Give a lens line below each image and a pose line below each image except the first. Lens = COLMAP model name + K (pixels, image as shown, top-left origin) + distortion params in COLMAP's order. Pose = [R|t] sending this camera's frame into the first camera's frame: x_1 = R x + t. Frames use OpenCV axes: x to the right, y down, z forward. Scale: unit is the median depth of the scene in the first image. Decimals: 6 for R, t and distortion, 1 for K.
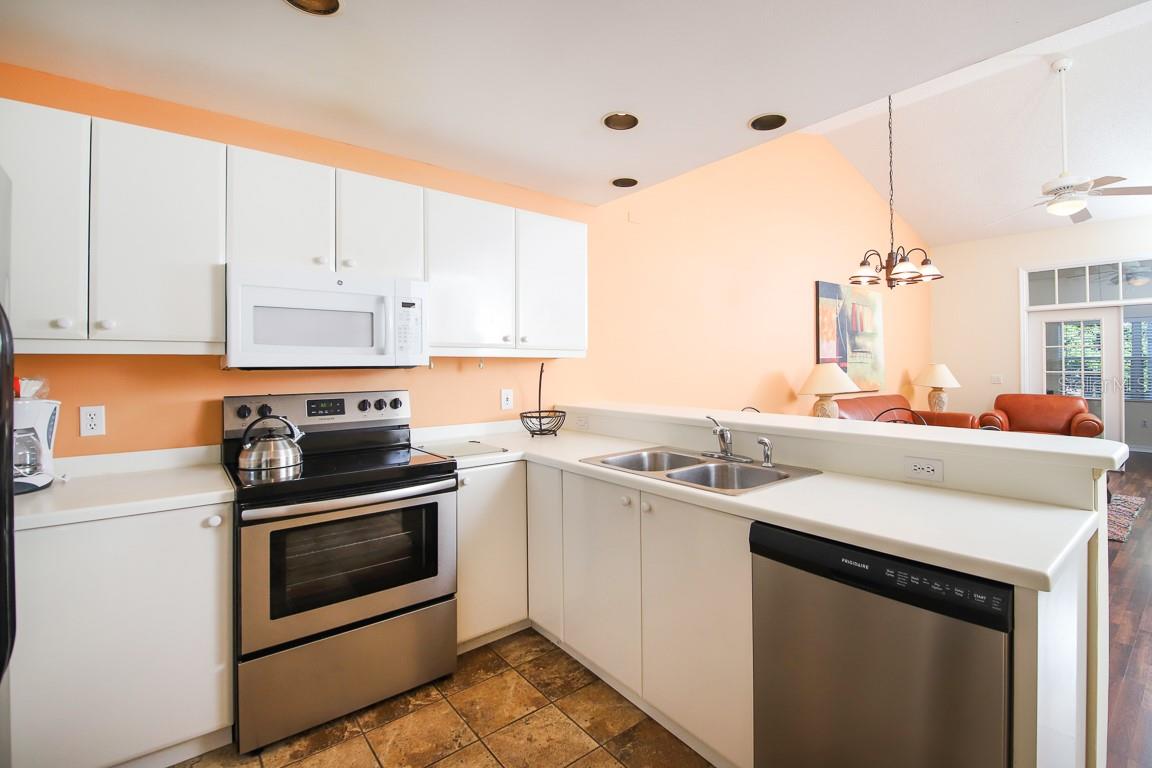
lens RADIAL K [[532.0, 0, 573.8], [0, 532.0, 360.6], [0, 0, 1]] dist [0.017837, -0.027464]
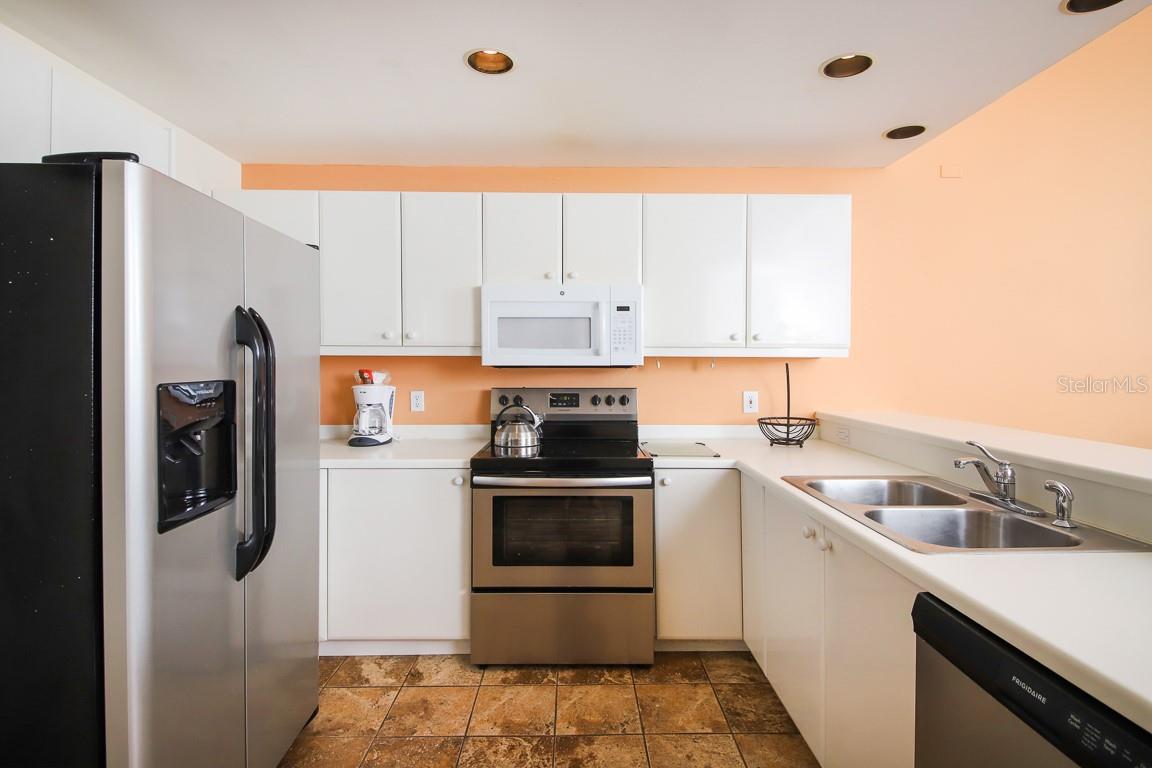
lens RADIAL K [[536.9, 0, 556.2], [0, 536.9, 363.6], [0, 0, 1]] dist [0.015635, -0.015270]
pose [[0.775977, 0.010897, -0.630667, 0.289737], [-0.001881, 0.999886, 0.014962, -0.011105], [0.630758, -0.010423, 0.775909, 0.088078]]
